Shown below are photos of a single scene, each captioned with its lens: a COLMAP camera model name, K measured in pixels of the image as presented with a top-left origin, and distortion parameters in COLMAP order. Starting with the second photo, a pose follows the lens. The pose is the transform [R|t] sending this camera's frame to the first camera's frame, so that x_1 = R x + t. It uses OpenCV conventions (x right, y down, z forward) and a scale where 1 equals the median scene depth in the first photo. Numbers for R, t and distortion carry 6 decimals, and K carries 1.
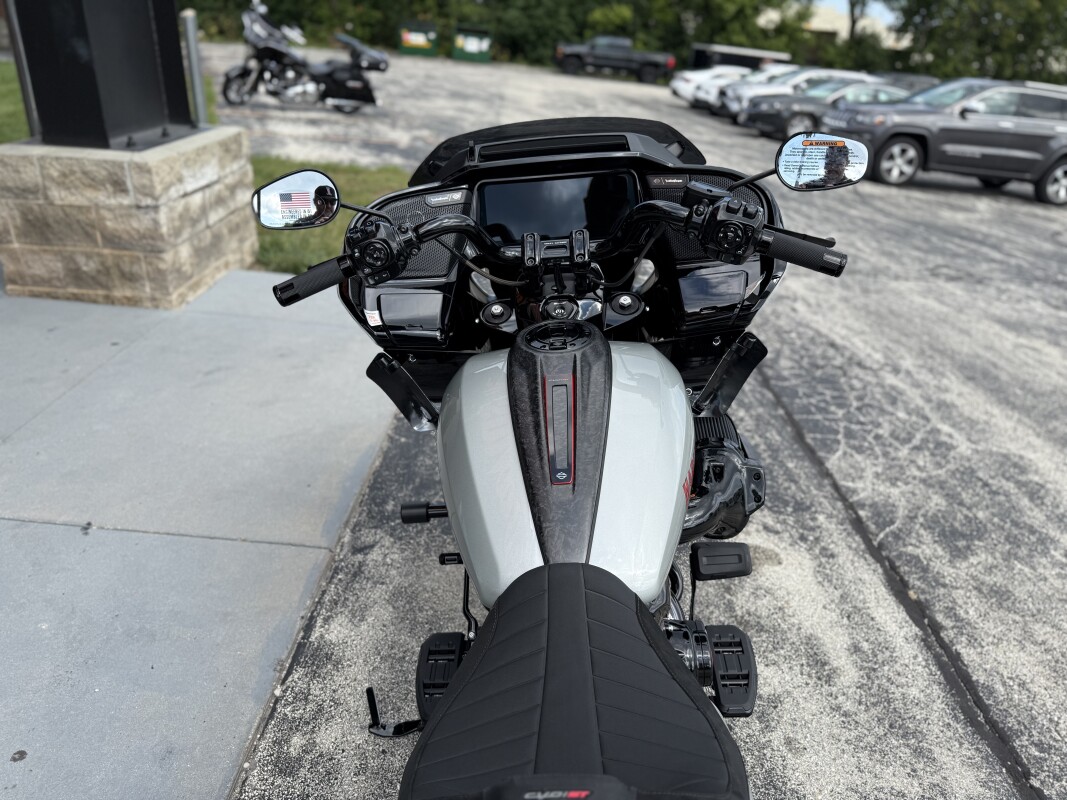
lens RADIAL K [[765.5, 0, 536.7], [0, 765.5, 400.6], [0, 0, 1]] dist [-0.002713, -0.002141]
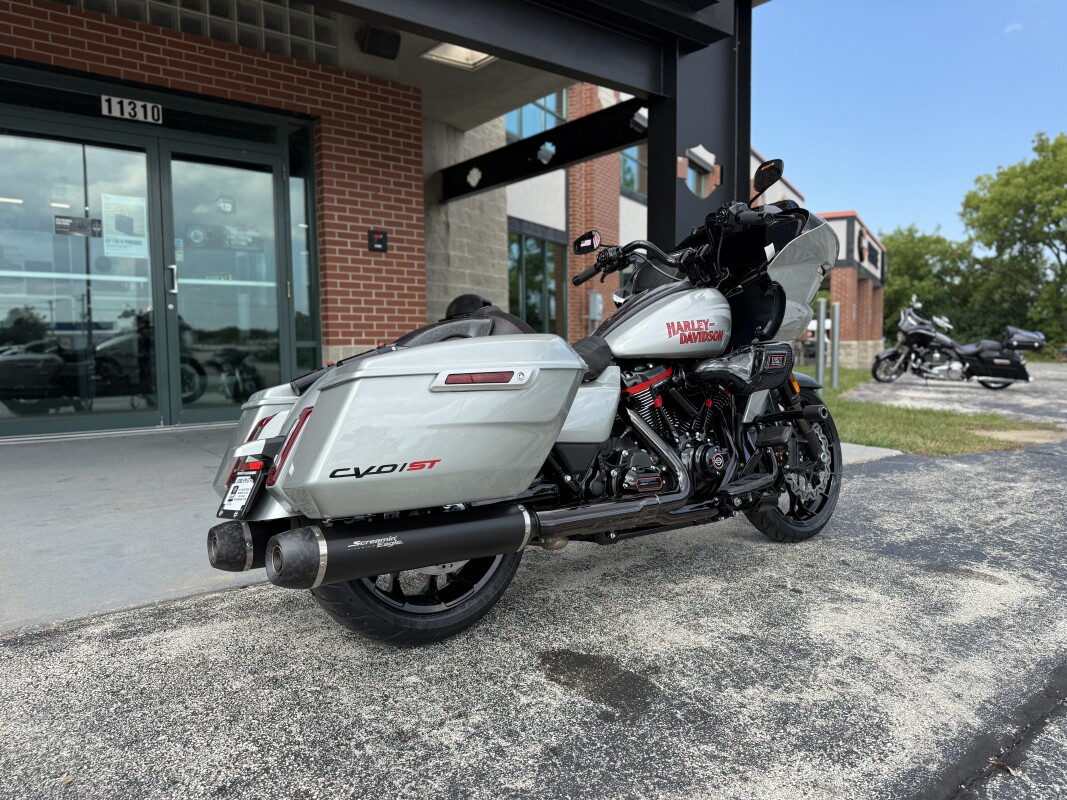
lens RADIAL K [[759.1, 0, 541.0], [0, 759.1, 398.4], [0, 0, 1]] dist [0.006240, -0.005802]
pose [[0.646325, -0.013793, -0.762937, 0.322882], [-0.291774, 0.919390, -0.263800, 0.198067], [0.705075, 0.393106, 0.590200, -0.077784]]
